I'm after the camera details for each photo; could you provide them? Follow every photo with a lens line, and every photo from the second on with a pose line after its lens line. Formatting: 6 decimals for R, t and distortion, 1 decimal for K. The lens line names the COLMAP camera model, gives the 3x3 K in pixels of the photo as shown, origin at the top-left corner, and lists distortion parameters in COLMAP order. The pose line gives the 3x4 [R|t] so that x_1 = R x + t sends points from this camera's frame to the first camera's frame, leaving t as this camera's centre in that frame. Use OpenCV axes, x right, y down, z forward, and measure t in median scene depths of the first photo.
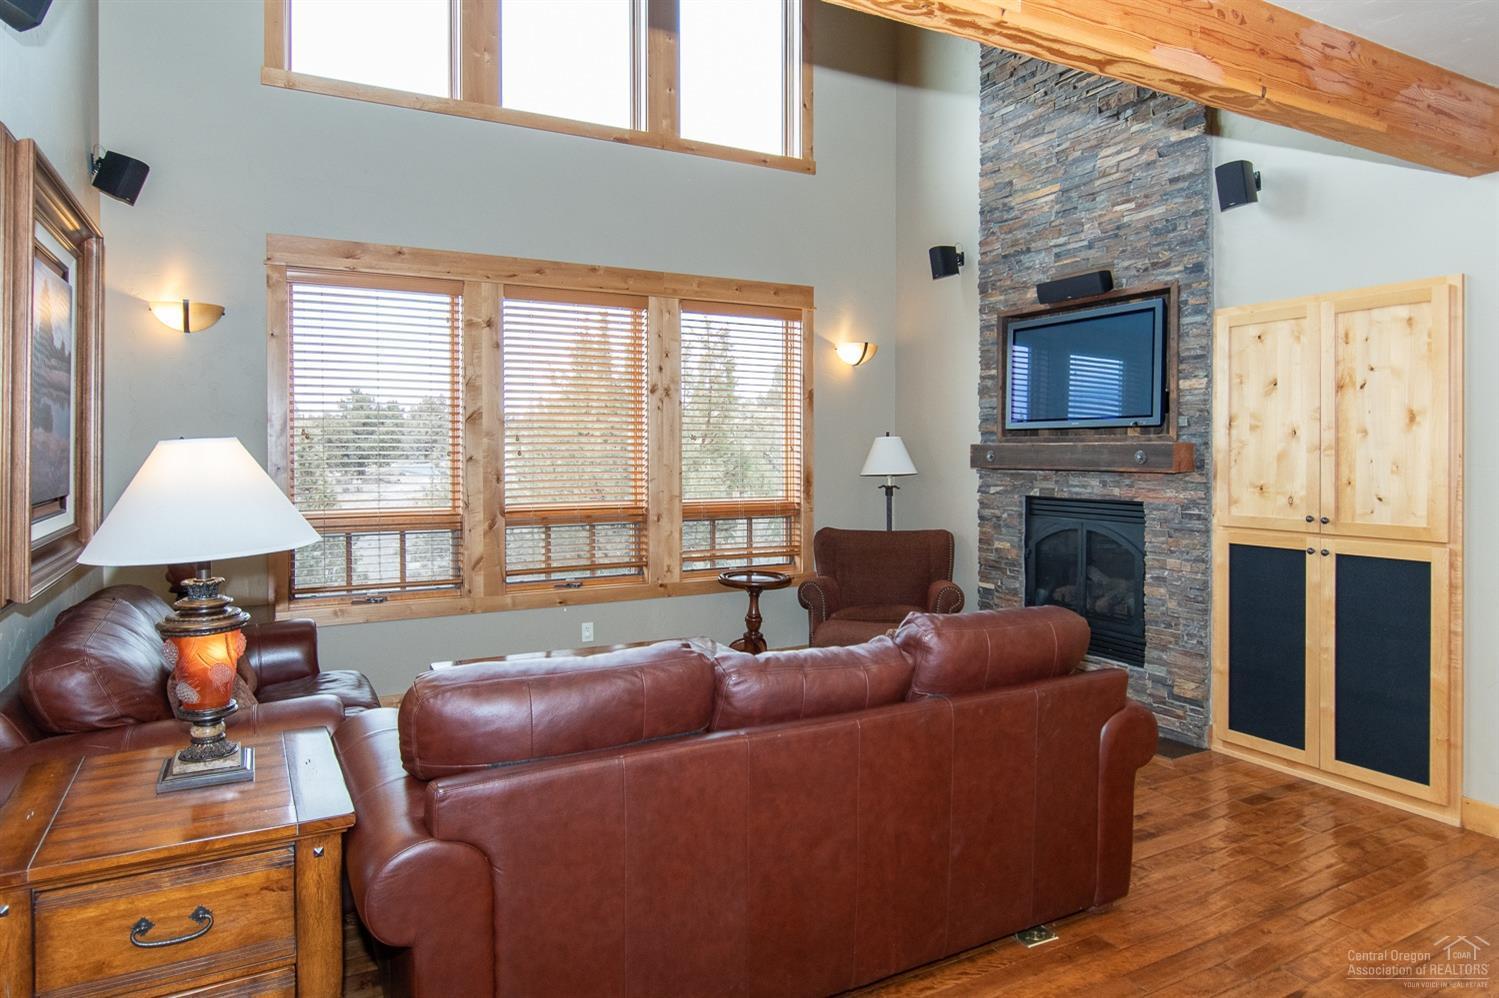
lens RADIAL K [[894.9, 0, 695.4], [0, 894.9, 470.4], [0, 0, 1]] dist [0.009417, 0.001077]
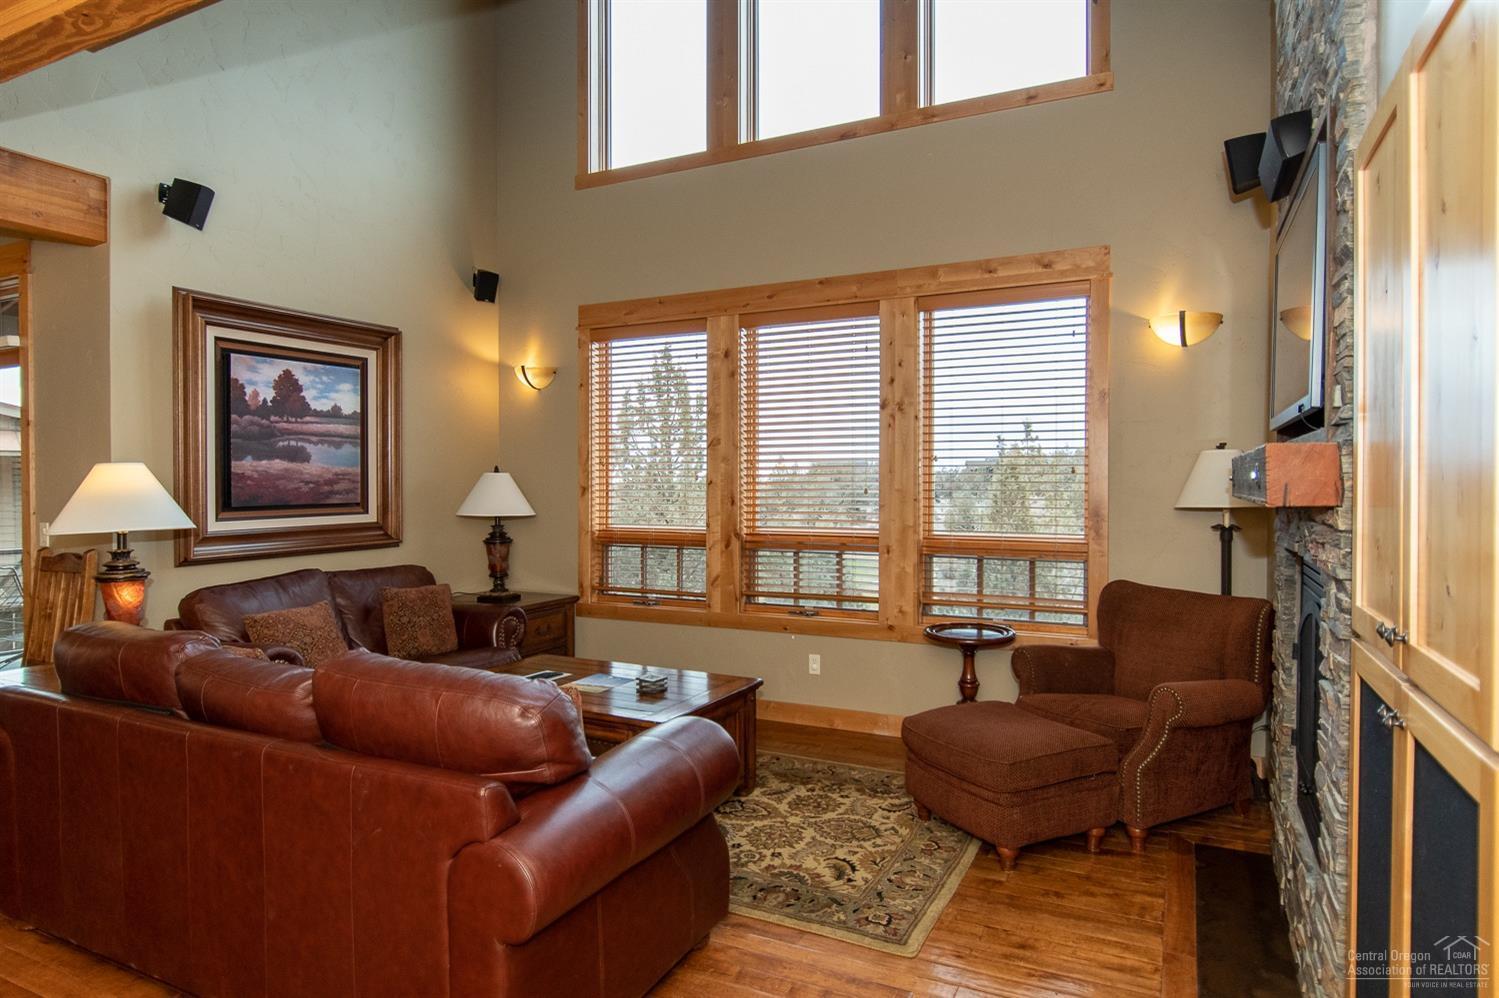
lens RADIAL K [[894.9, 0, 744.4], [0, 894.9, 489.3], [0, 0, 1]] dist [0.009417, 0.001077]
pose [[0.604084, 0.014428, -0.796790, 0.581392], [-0.007509, 0.999895, 0.012412, -0.017238], [0.796885, -0.001514, 0.604129, 0.357356]]
